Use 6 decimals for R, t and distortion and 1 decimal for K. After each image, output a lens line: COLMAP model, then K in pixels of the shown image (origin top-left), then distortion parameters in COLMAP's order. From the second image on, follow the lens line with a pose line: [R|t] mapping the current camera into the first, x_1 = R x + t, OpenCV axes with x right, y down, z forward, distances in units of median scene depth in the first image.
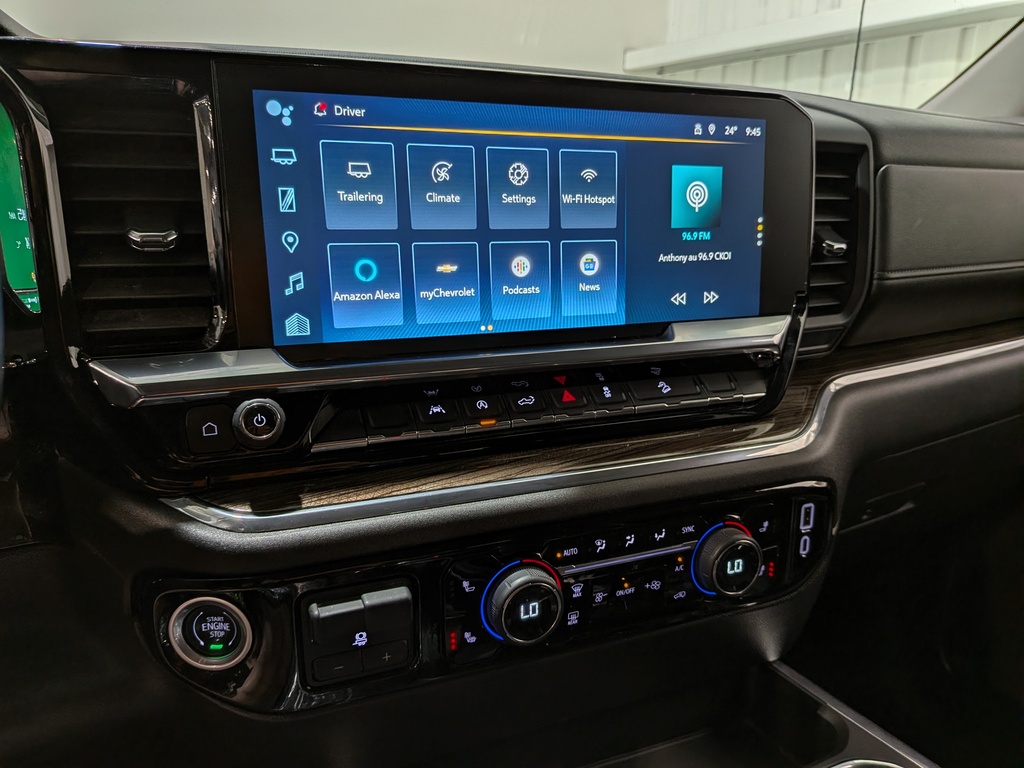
lens RADIAL K [[751.1, 0, 524.4], [0, 751.1, 401.2], [0, 0, 1]] dist [0.056916, -0.100790]
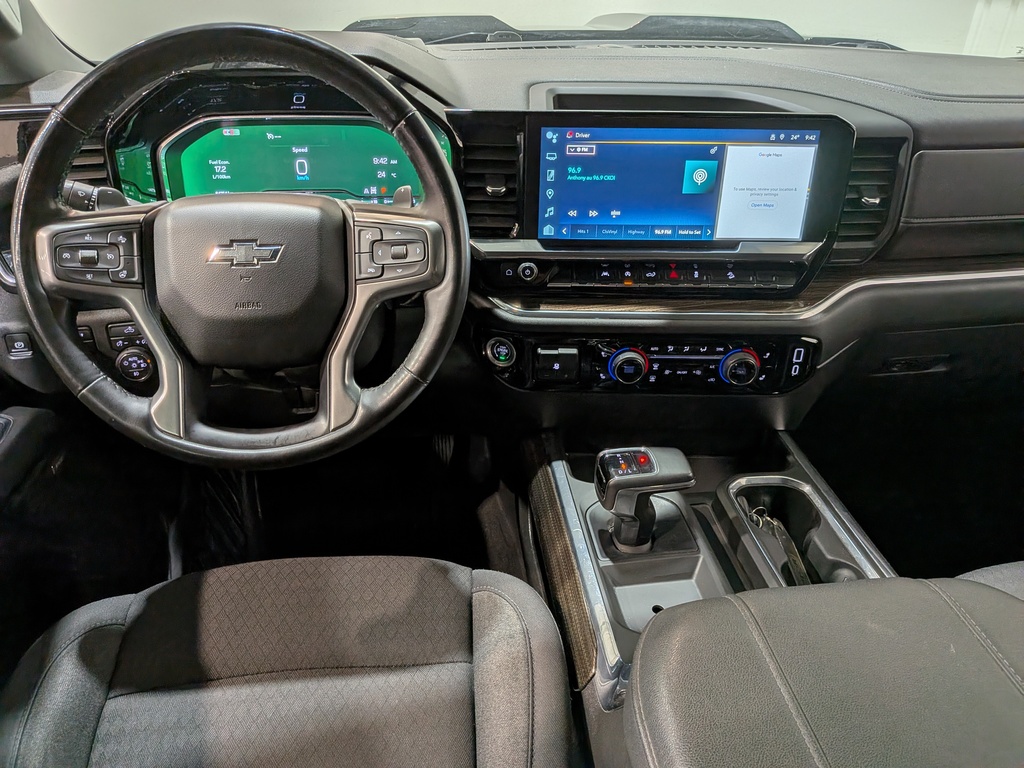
lens RADIAL K [[751.1, 0, 508.6], [0, 751.1, 382.9], [0, 0, 1]] dist [0.056916, -0.100790]
pose [[0.918174, 0.198449, -0.342890, 0.416632], [-0.106616, 0.957341, 0.268572, -0.231219], [0.381561, -0.210038, 0.900164, -1.079566]]
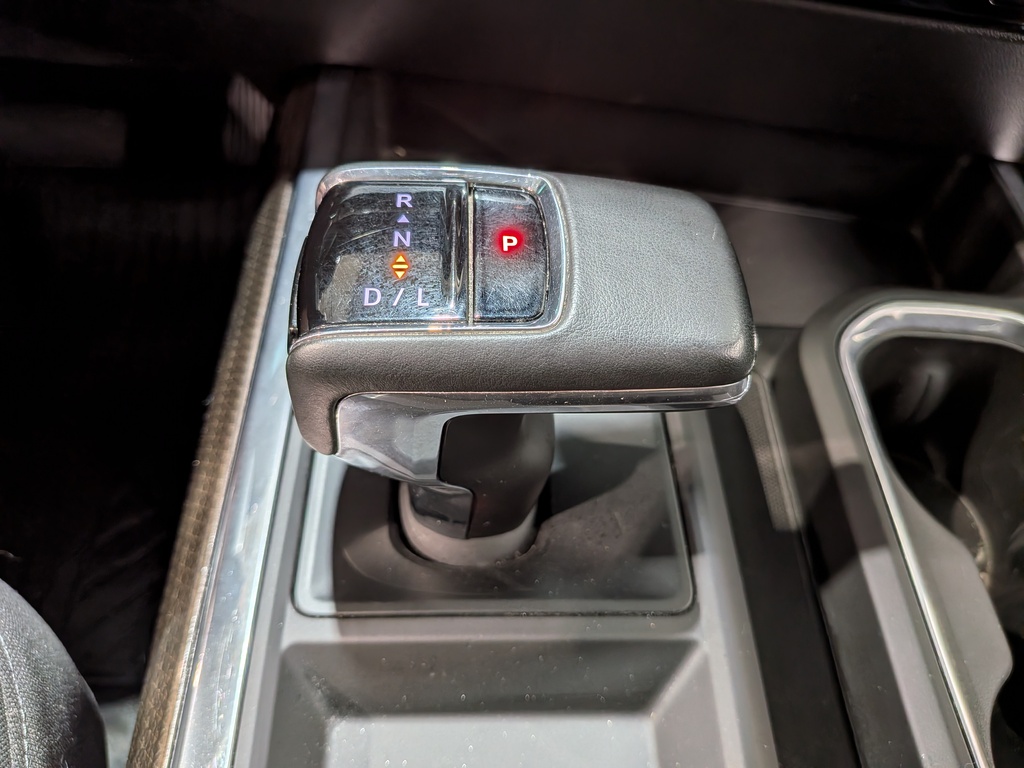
lens RADIAL K [[751.1, 0, 510.1], [0, 751.1, 384.8], [0, 0, 1]] dist [0.056916, -0.100790]
pose [[0.873683, 0.431977, -0.223771, 0.238223], [-0.215104, 0.755571, 0.618743, 0.231057], [0.436358, -0.492451, 0.753050, 0.324263]]
